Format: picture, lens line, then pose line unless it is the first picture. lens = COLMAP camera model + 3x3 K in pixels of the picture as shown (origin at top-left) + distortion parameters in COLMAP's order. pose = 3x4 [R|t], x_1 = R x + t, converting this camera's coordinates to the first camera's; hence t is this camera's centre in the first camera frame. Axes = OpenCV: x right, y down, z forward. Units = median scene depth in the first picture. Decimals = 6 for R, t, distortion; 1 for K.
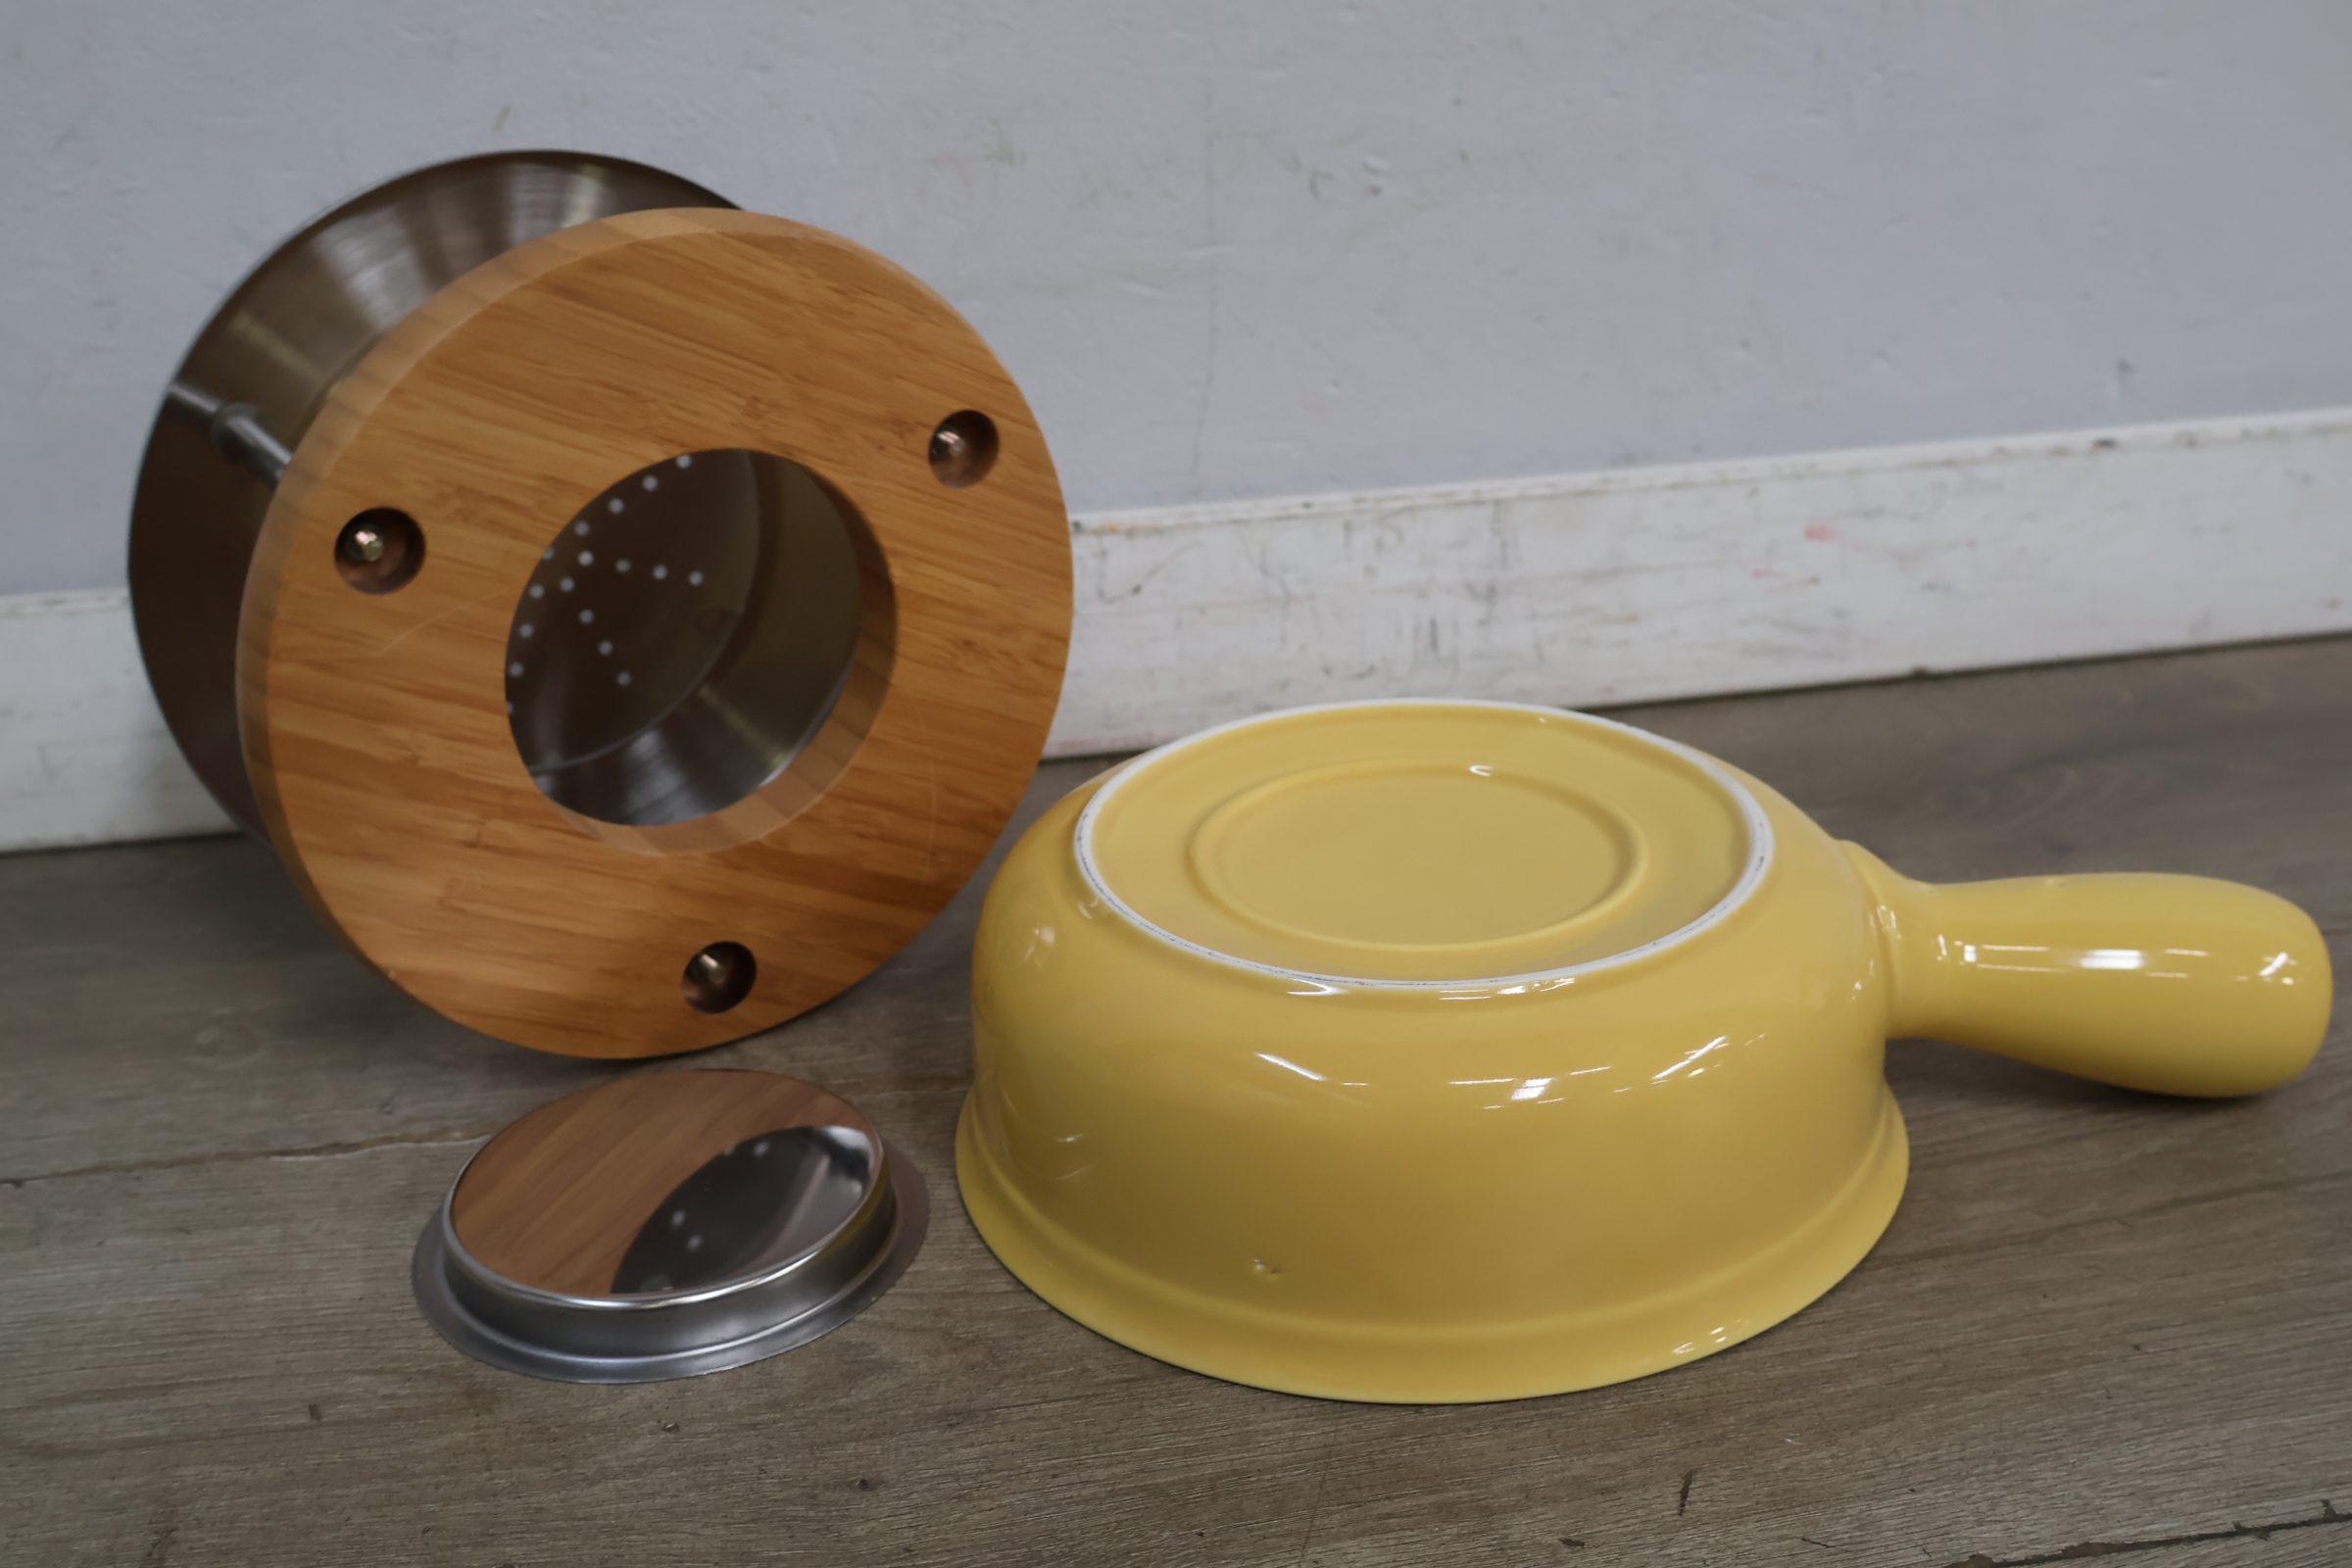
lens RADIAL K [[2623.2, 0, 1169.1], [0, 2623.2, 775.7], [0, 0, 1]] dist [-0.001931, 0.000000]
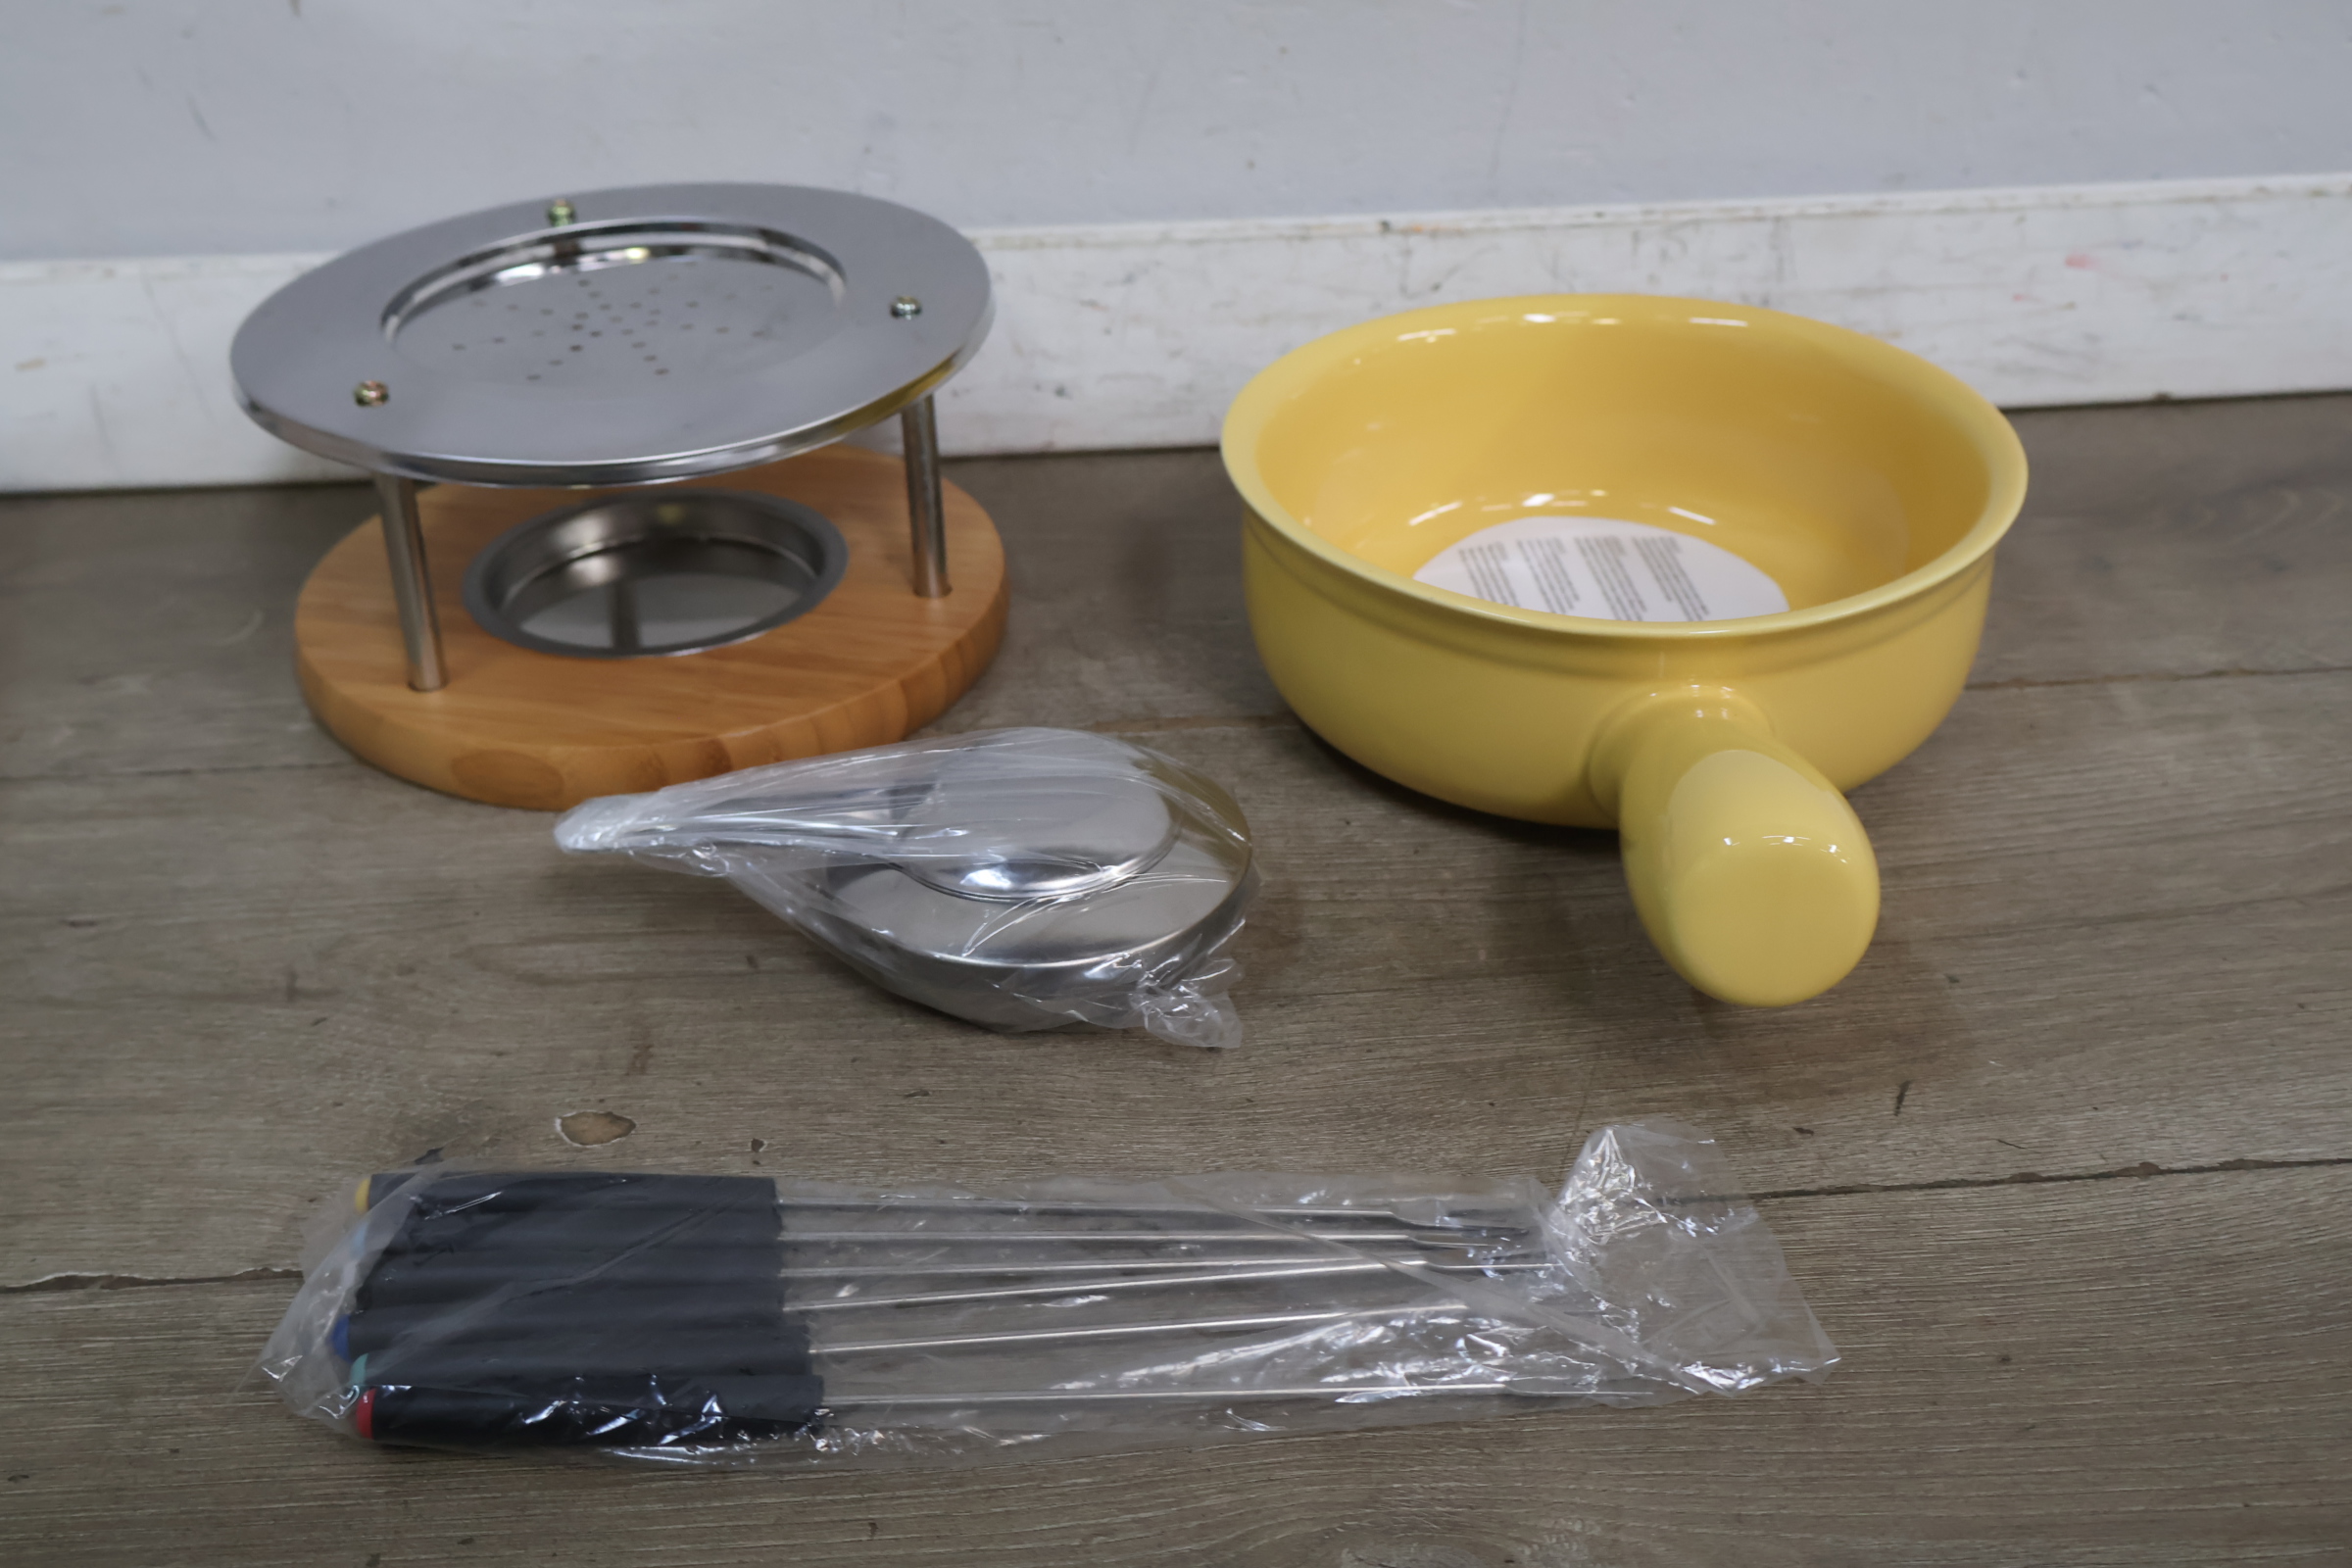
lens RADIAL K [[2623.2, 0, 1171.3], [0, 2623.2, 776.5], [0, 0, 1]] dist [-0.001931, 0.000000]
pose [[0.996105, 0.058772, -0.065732, -0.054022], [-0.049753, 0.990092, 0.131310, -0.009661], [0.072798, -0.127529, 0.989160, -0.156735]]
